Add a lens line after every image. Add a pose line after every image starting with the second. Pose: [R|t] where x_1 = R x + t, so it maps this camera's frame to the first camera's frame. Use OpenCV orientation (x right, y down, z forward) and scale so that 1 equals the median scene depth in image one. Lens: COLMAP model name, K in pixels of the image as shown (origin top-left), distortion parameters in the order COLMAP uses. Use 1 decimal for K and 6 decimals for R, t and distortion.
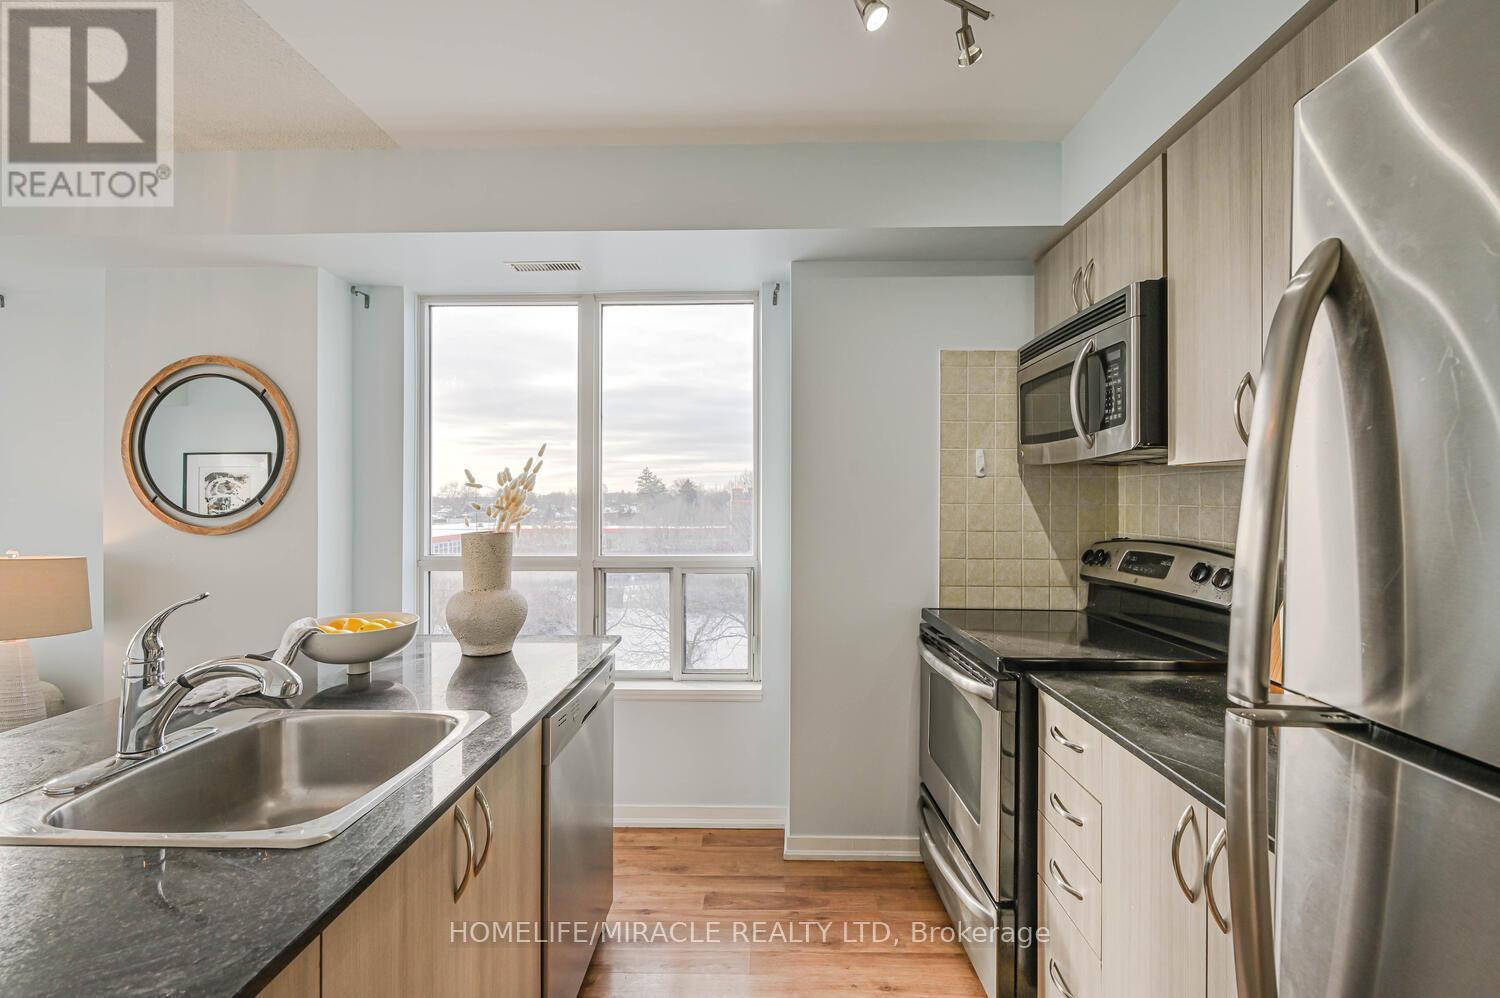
lens RADIAL K [[678.7, 0, 806.9], [0, 678.7, 465.8], [0, 0, 1]] dist [-0.000470, -0.000231]
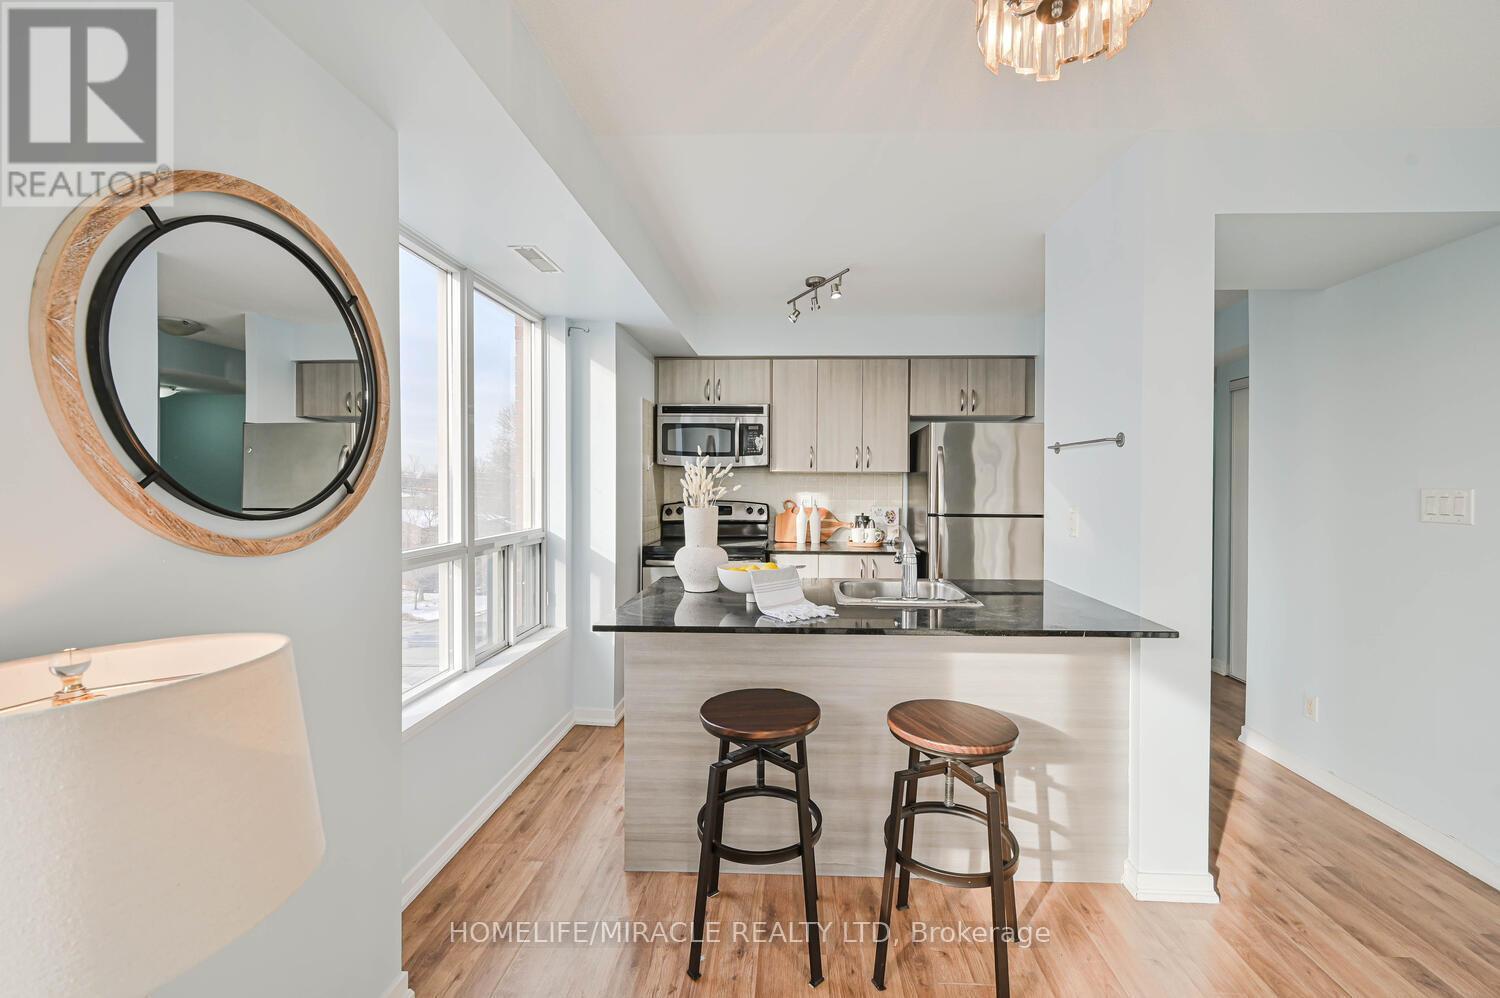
lens RADIAL K [[601.5, 0, 775.5], [0, 601.5, 493.5], [0, 0, 1]] dist [0.001071, -0.000207]
pose [[0.009152, -0.015336, 0.999841, -1.317333], [-0.024826, 0.999571, 0.015559, 0.037824], [-0.999650, -0.024964, 0.008767, 0.628373]]
